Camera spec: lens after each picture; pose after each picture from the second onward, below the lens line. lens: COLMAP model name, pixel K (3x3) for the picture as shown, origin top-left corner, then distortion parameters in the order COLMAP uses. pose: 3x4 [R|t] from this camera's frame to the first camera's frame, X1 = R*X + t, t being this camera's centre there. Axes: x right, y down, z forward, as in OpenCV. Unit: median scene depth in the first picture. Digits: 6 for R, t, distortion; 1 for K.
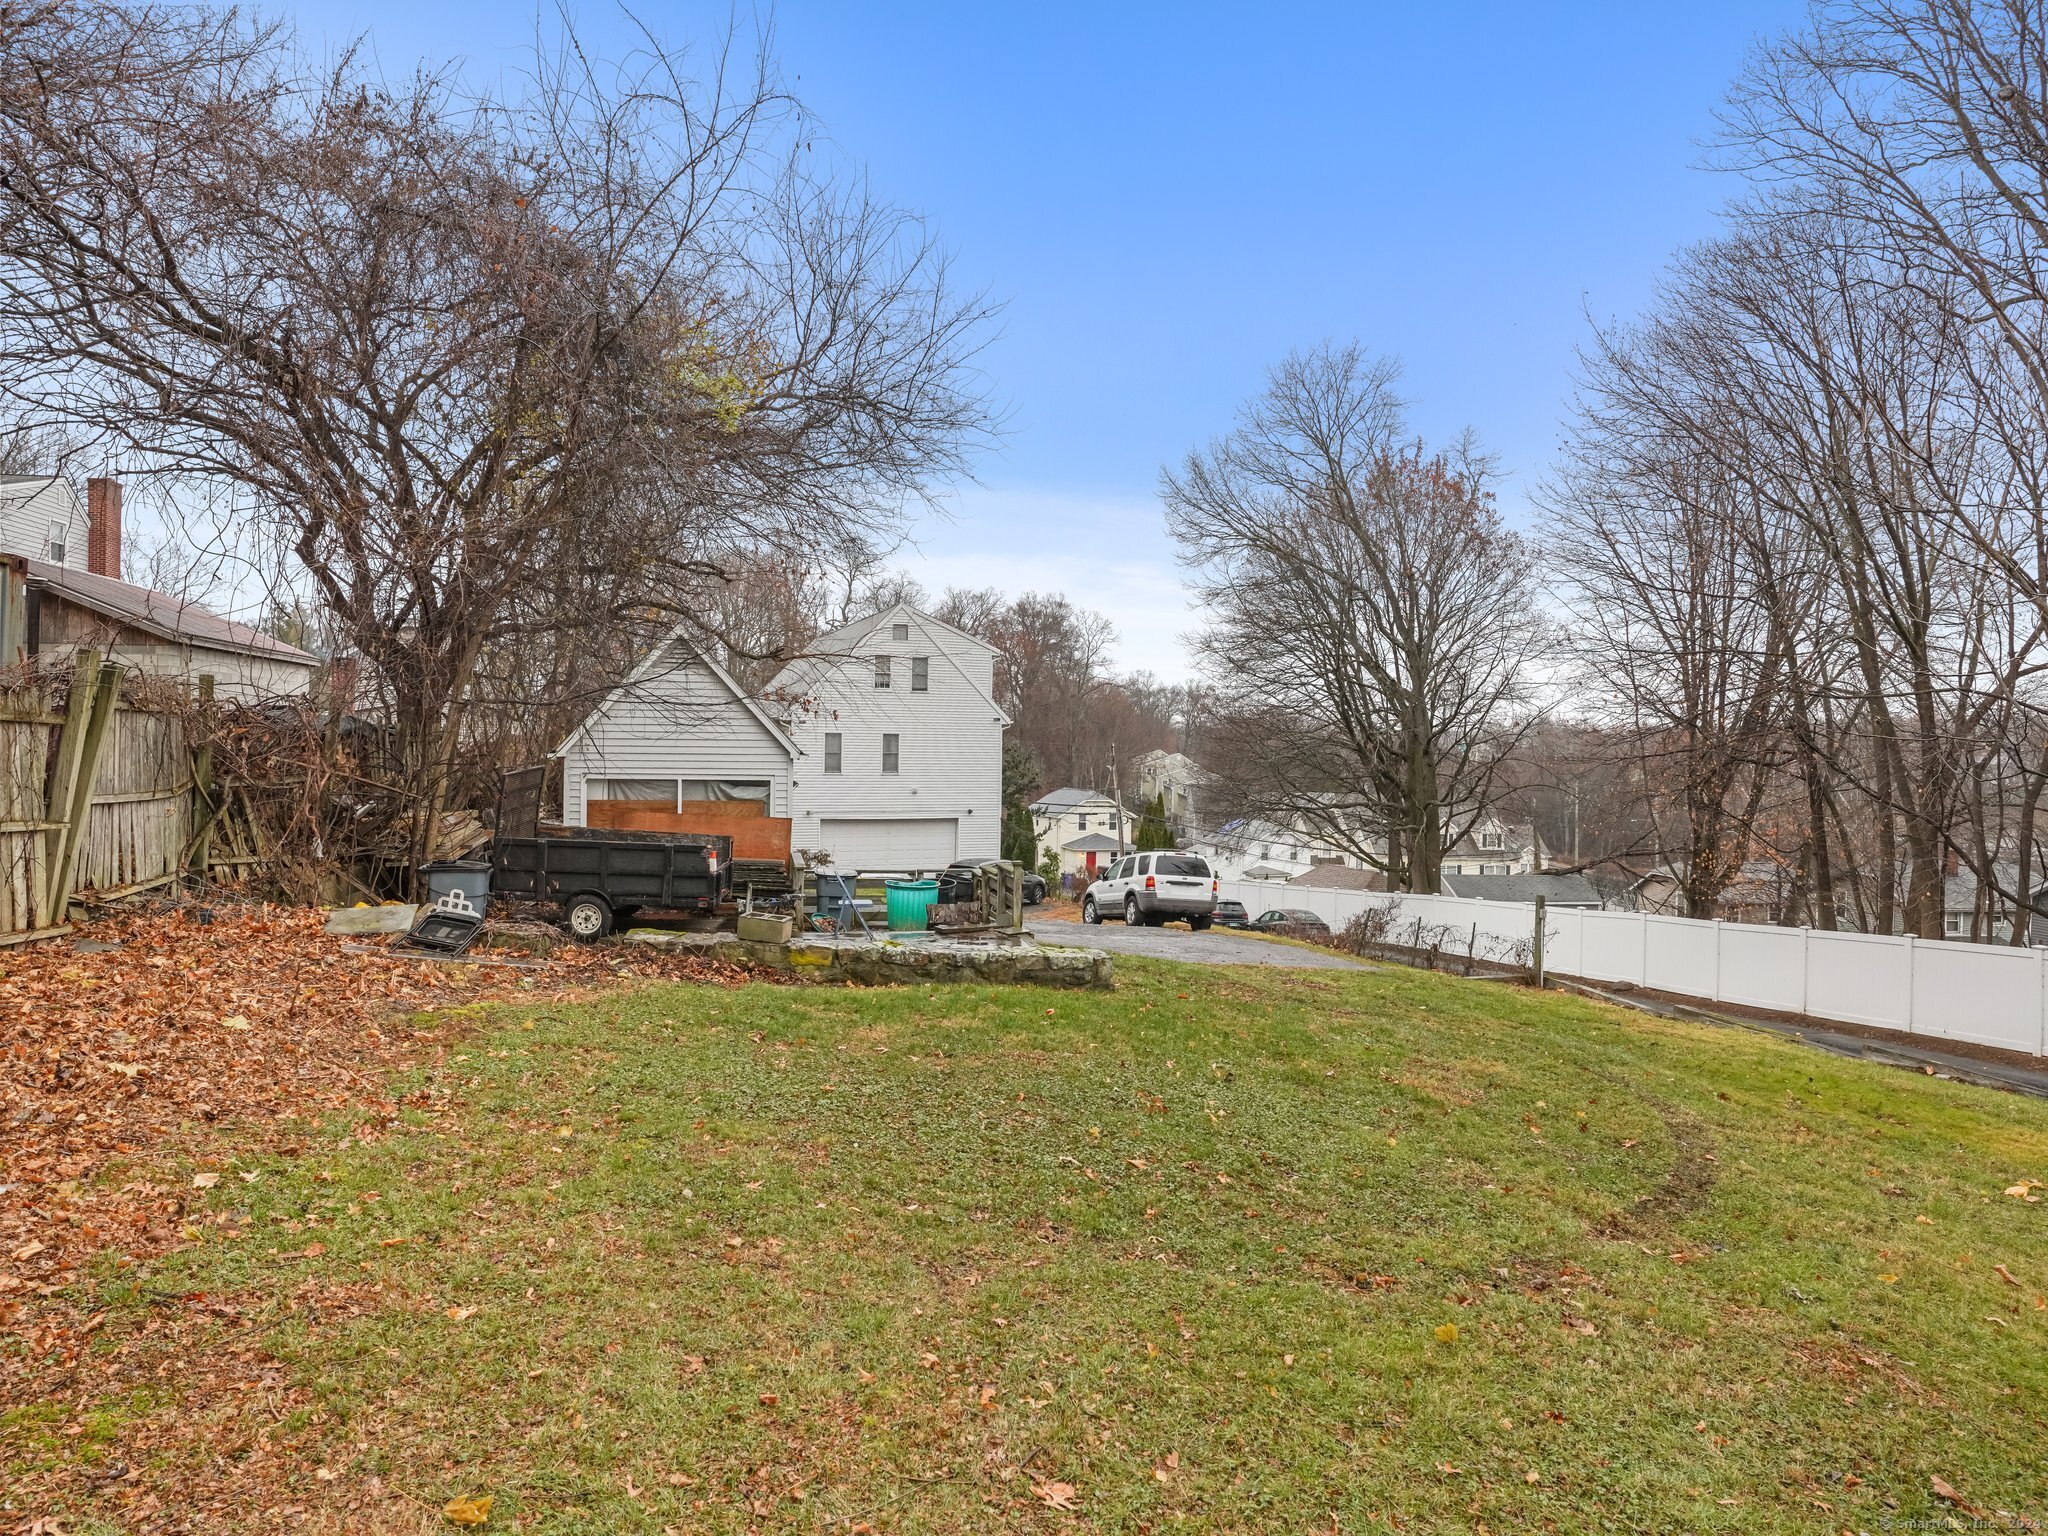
lens RADIAL K [[1238.4, 0, 1024.0], [0, 1238.4, 768.0], [0, 0, 1]] dist [-0.032751, 0.001794]
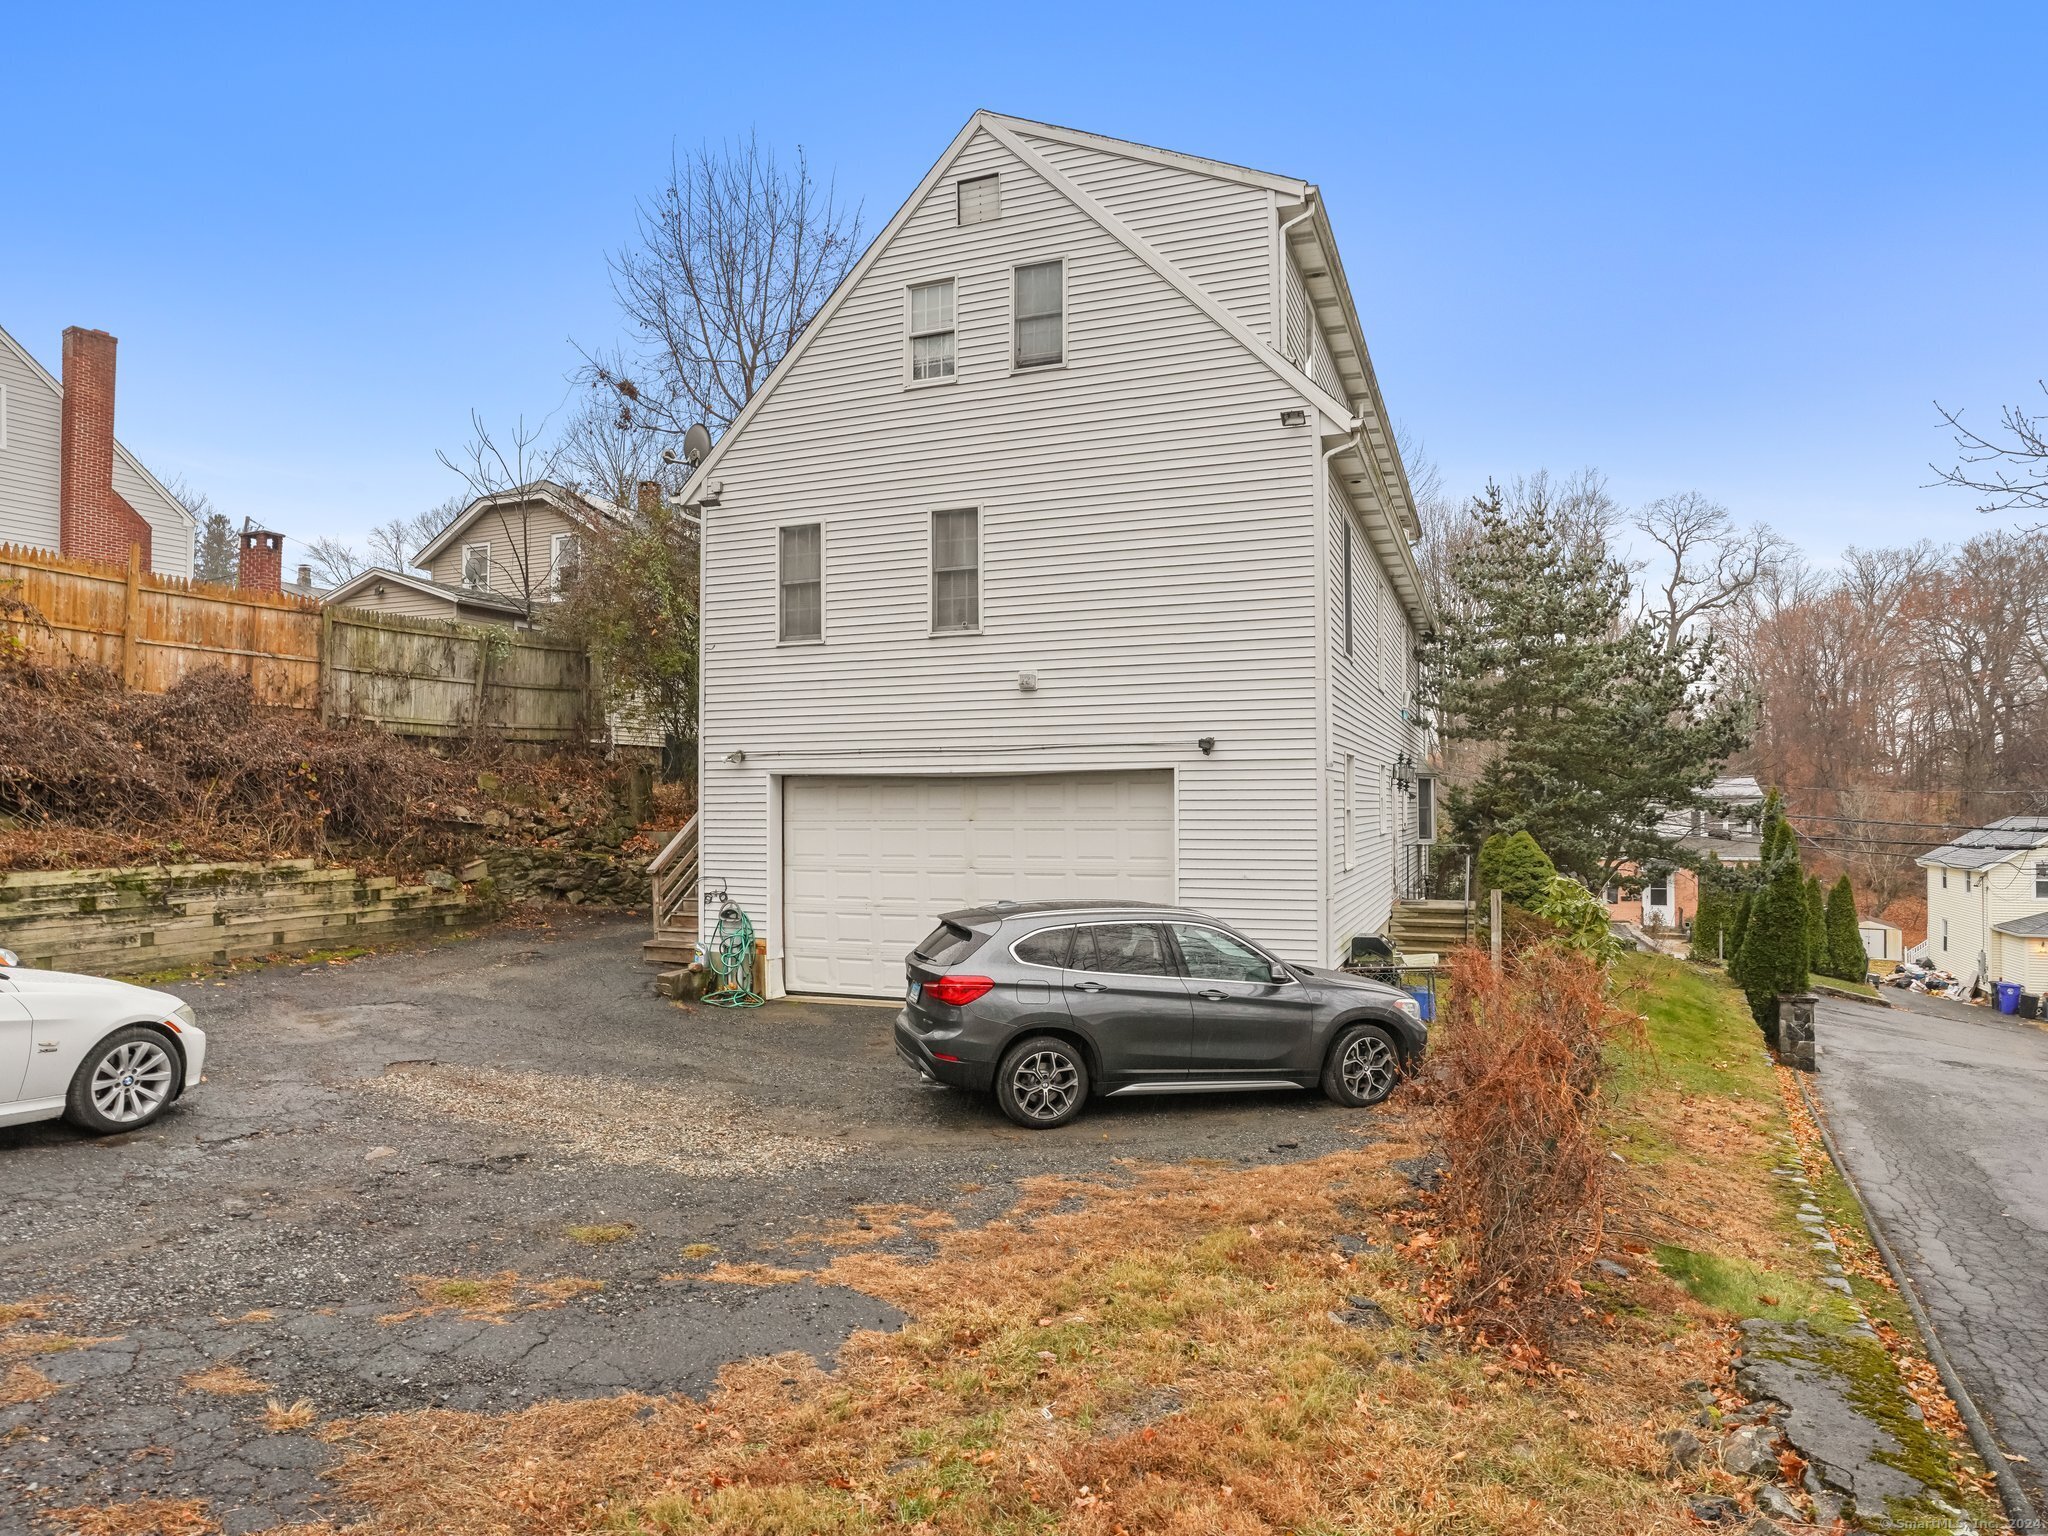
lens RADIAL K [[1238.4, 0, 1024.0], [0, 1238.4, 768.0], [0, 0, 1]] dist [-0.032751, 0.001794]
pose [[0.755829, -0.041378, -0.653461, 0.186606], [0.001347, 0.998097, -0.061642, 0.096975], [0.654768, 0.045710, 0.754446, 1.248217]]
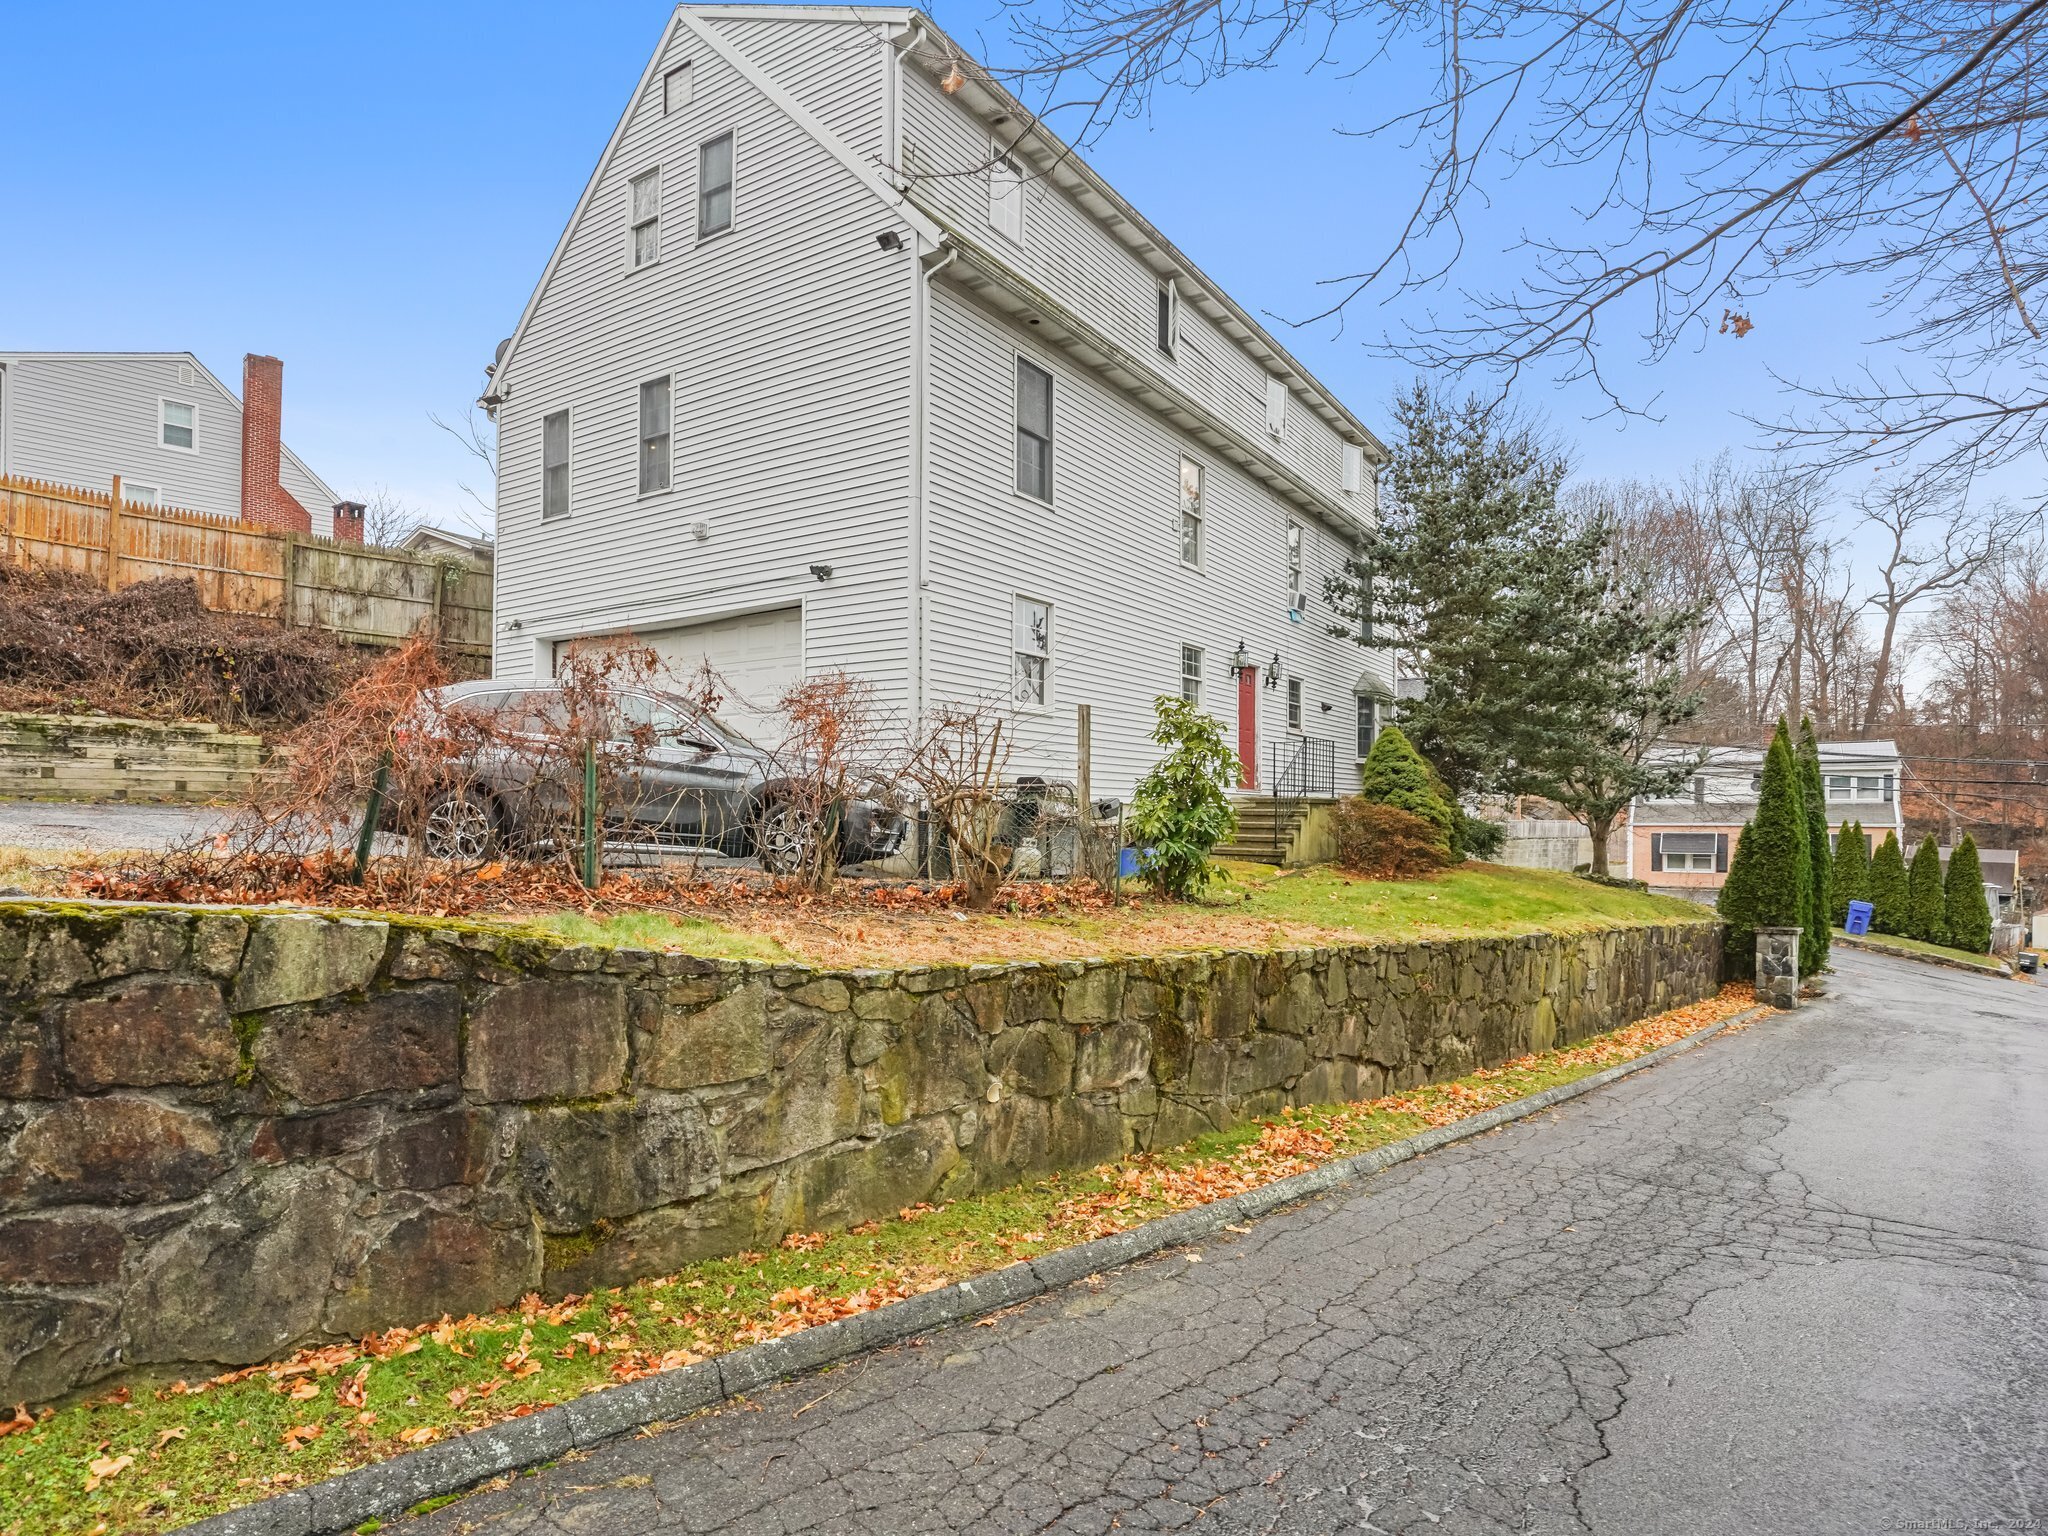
lens RADIAL K [[1137.8, 0, 1028.7], [0, 1137.8, 808.7], [0, 0, 1]] dist [-0.029247, -0.000006]
pose [[0.598212, -0.021940, -0.801037, 0.338002], [-0.013620, 0.999202, -0.037539, 0.168435], [0.801222, 0.033366, 0.597436, 1.454486]]
